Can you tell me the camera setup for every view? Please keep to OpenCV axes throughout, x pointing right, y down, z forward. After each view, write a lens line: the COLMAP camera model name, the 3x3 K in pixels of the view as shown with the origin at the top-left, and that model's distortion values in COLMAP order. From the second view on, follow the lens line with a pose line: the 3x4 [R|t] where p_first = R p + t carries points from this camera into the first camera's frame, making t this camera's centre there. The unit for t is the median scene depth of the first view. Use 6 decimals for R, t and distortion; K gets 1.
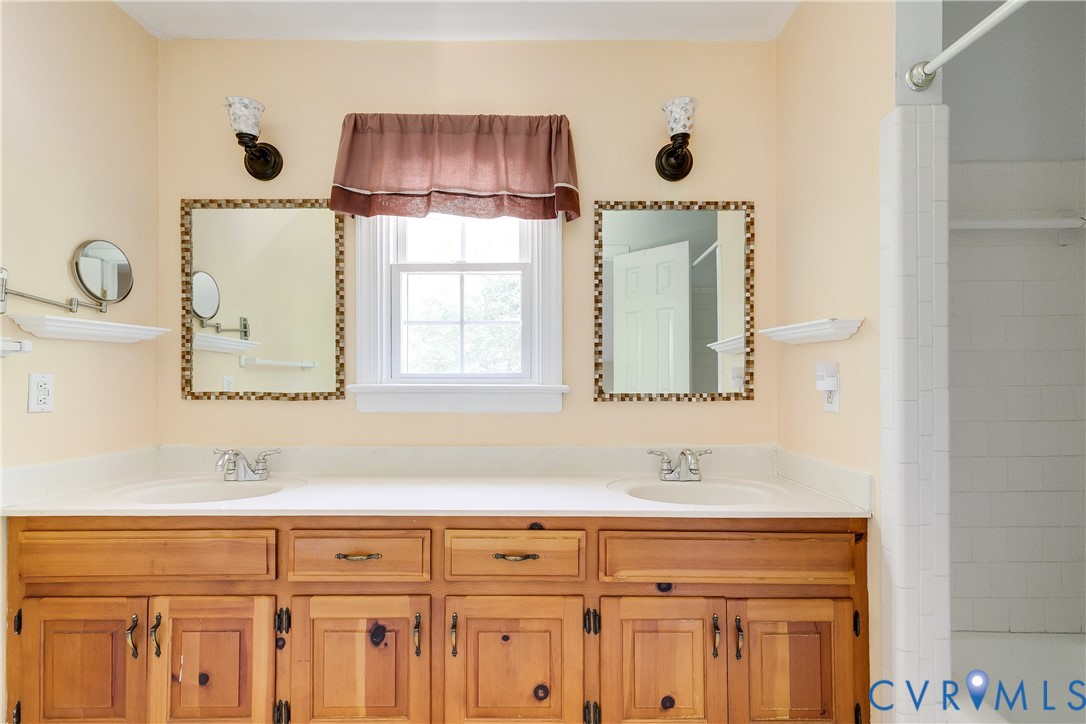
lens RADIAL K [[488.8, 0, 542.7], [0, 488.8, 364.2], [0, 0, 1]] dist [0.001659, -0.000707]
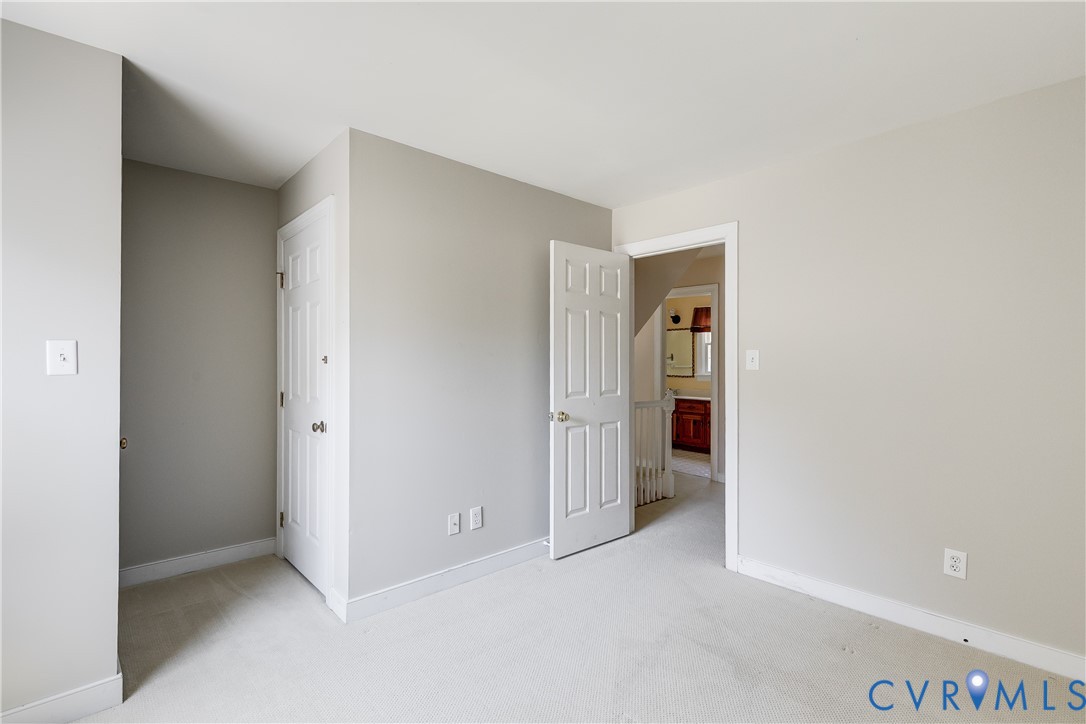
lens RADIAL K [[488.8, 0, 541.6], [0, 488.8, 362.4], [0, 0, 1]] dist [0.001659, -0.000707]
pose [[0.688960, 0.007006, -0.724765, 1.688306], [0.000081, 0.999953, 0.009743, -0.094804], [0.724799, -0.006771, 0.688927, -2.750487]]
